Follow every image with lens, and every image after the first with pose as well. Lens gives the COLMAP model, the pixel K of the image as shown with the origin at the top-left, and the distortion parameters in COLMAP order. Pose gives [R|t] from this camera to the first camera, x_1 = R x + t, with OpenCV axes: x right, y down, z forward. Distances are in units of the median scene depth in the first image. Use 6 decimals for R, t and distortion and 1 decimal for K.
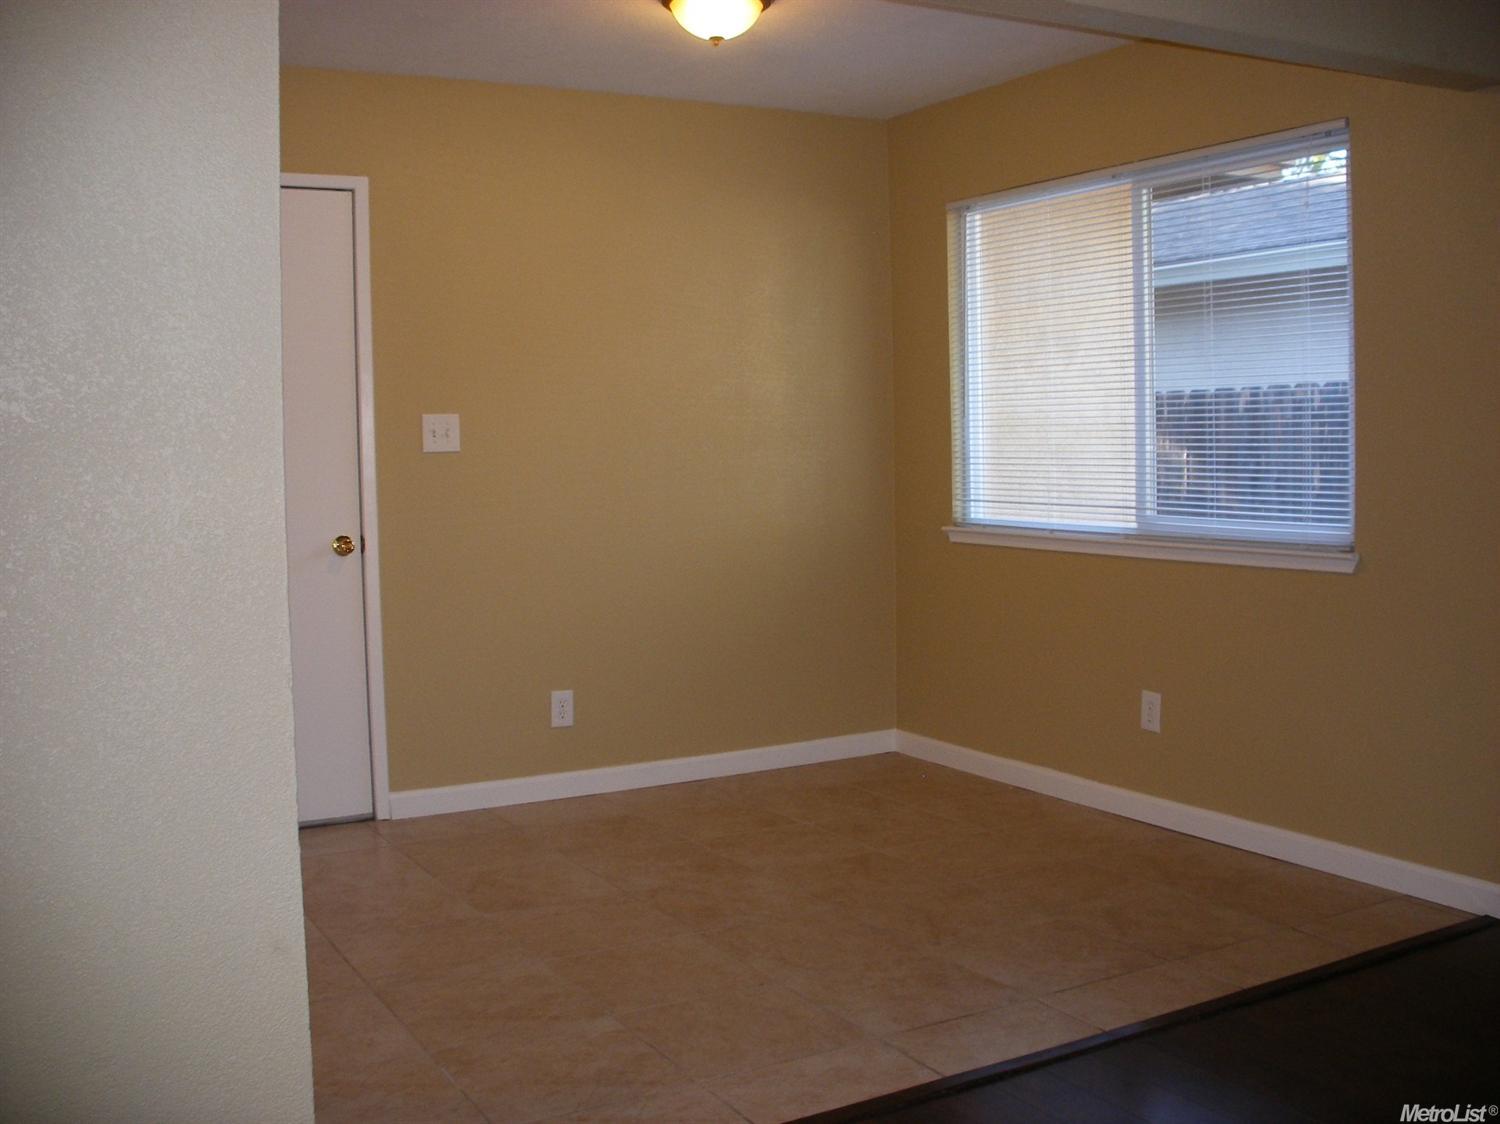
lens RADIAL K [[1556.5, 0, 779.9], [0, 1556.5, 553.5], [0, 0, 1]] dist [-0.202616, 0.199178]
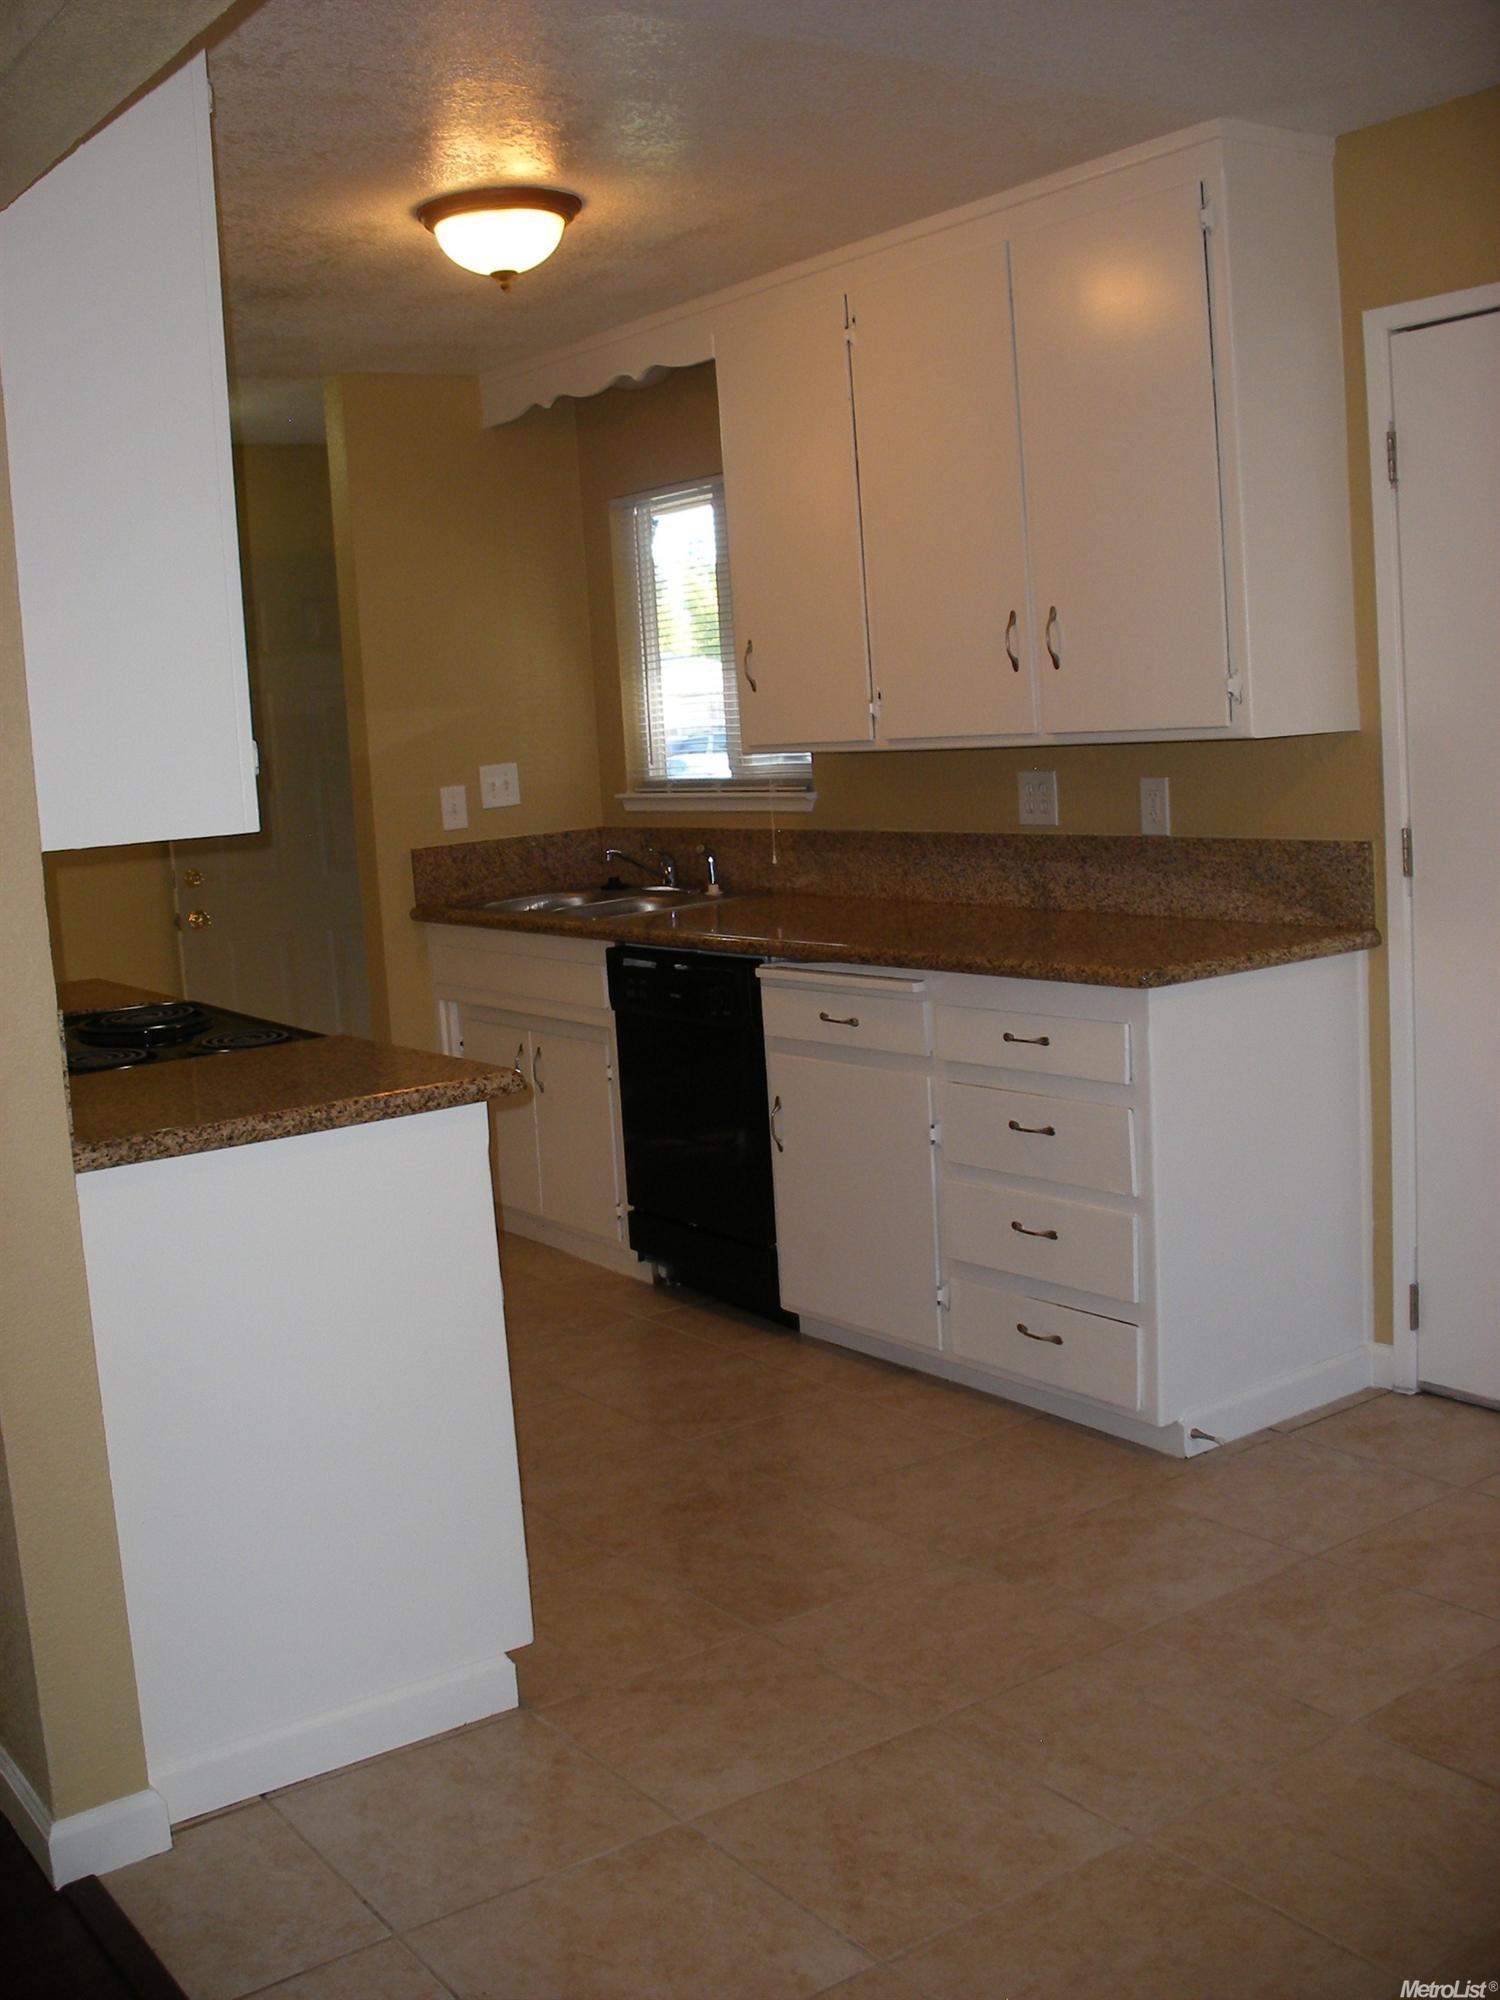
lens RADIAL K [[2075.3, 0, 705.1], [0, 2075.3, 992.5], [0, 0, 1]] dist [-0.202616, 0.199178]
pose [[0.065609, 0.143030, -0.987541, 0.413715], [-0.010215, 0.989718, 0.142666, -0.102412], [0.997793, 0.000727, 0.066395, 0.705748]]
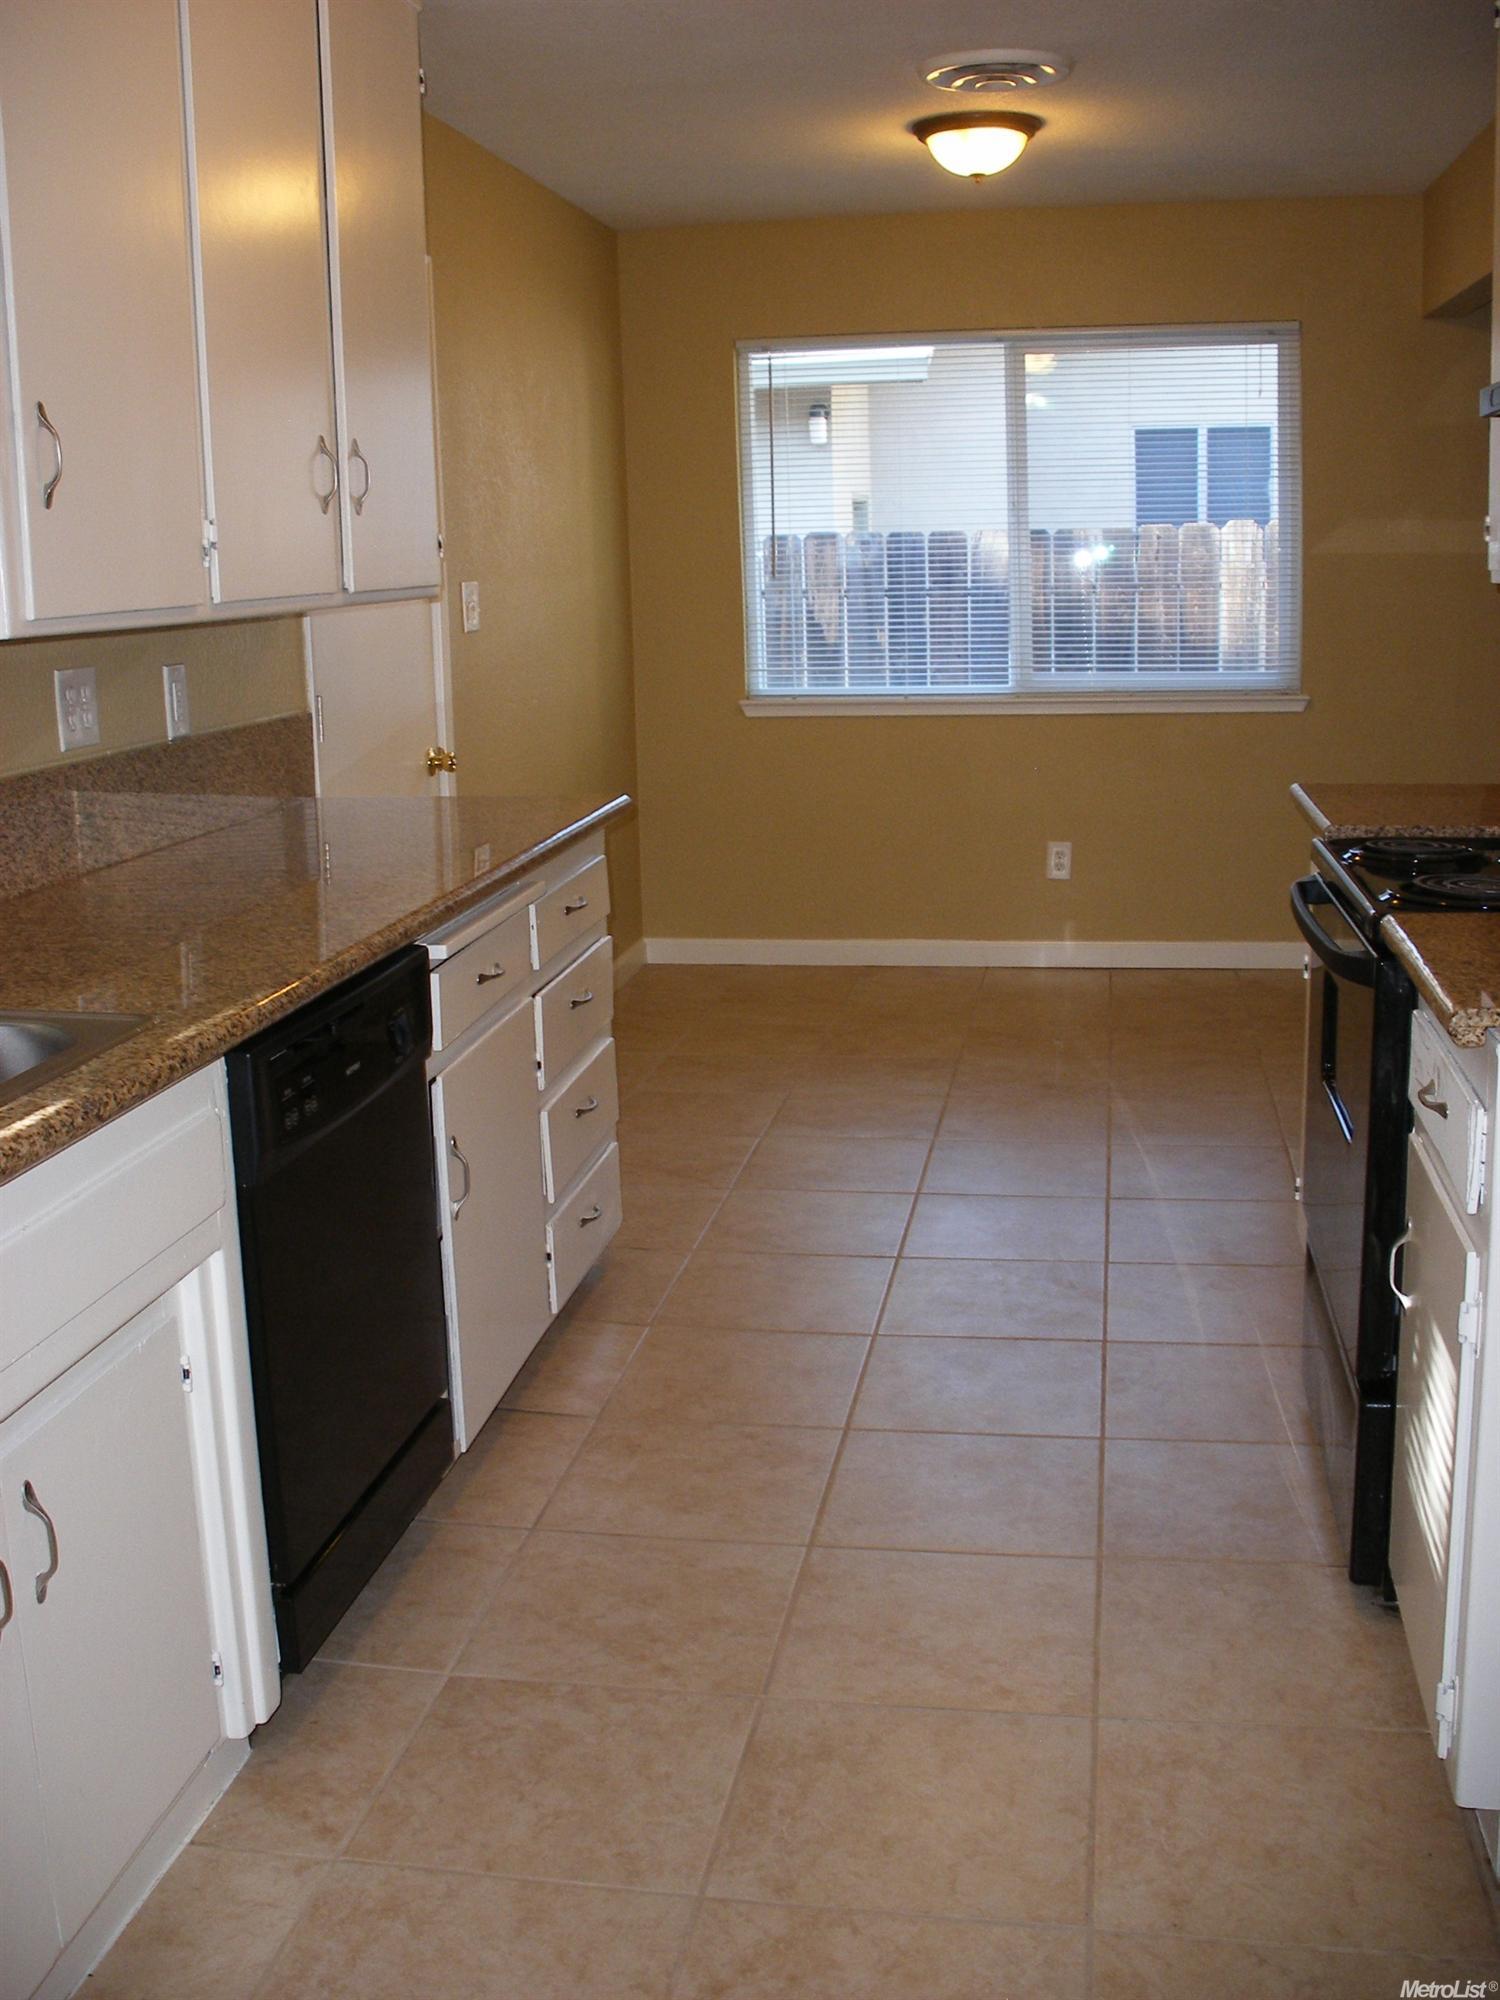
lens RADIAL K [[2075.3, 0, 705.1], [0, 2075.3, 992.5], [0, 0, 1]] dist [-0.202616, 0.199178]
pose [[0.659838, -0.158475, 0.734506, -1.126506], [0.074442, 0.986485, 0.145967, -0.036894], [-0.747711, -0.041636, 0.662717, 0.281552]]
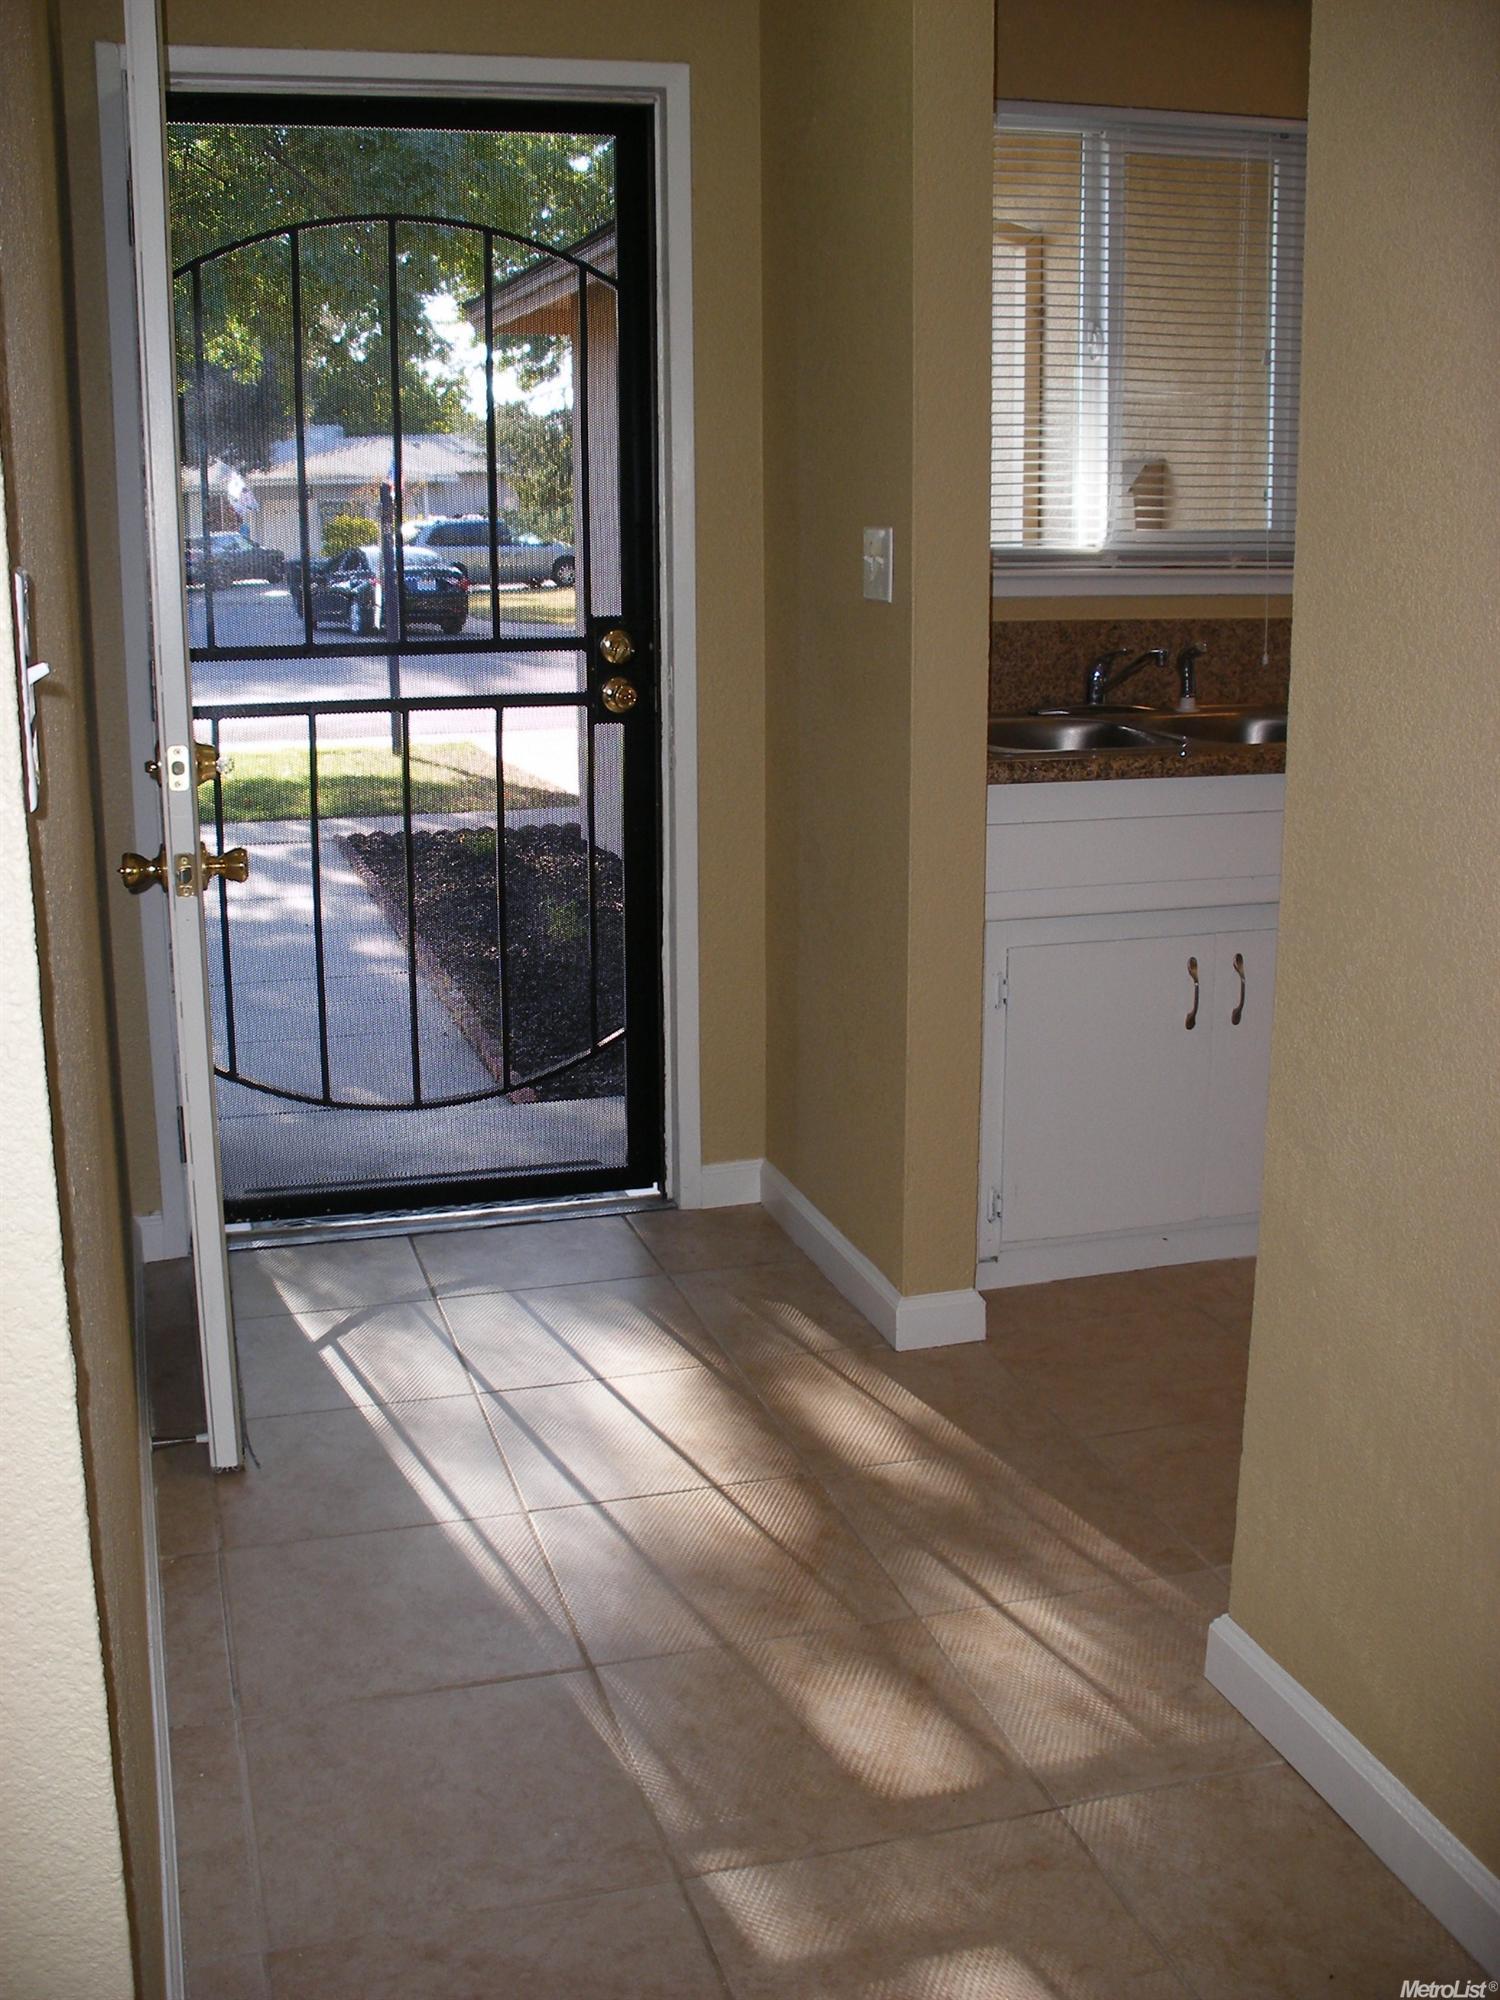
lens RADIAL K [[2075.3, 0, 705.1], [0, 2075.3, 992.5], [0, 0, 1]] dist [-0.202616, 0.199178]
pose [[0.967847, 0.063293, -0.243447, -0.921004], [-0.022954, 0.986011, 0.165095, 0.004996], [0.250491, -0.154198, 0.955760, -0.180971]]
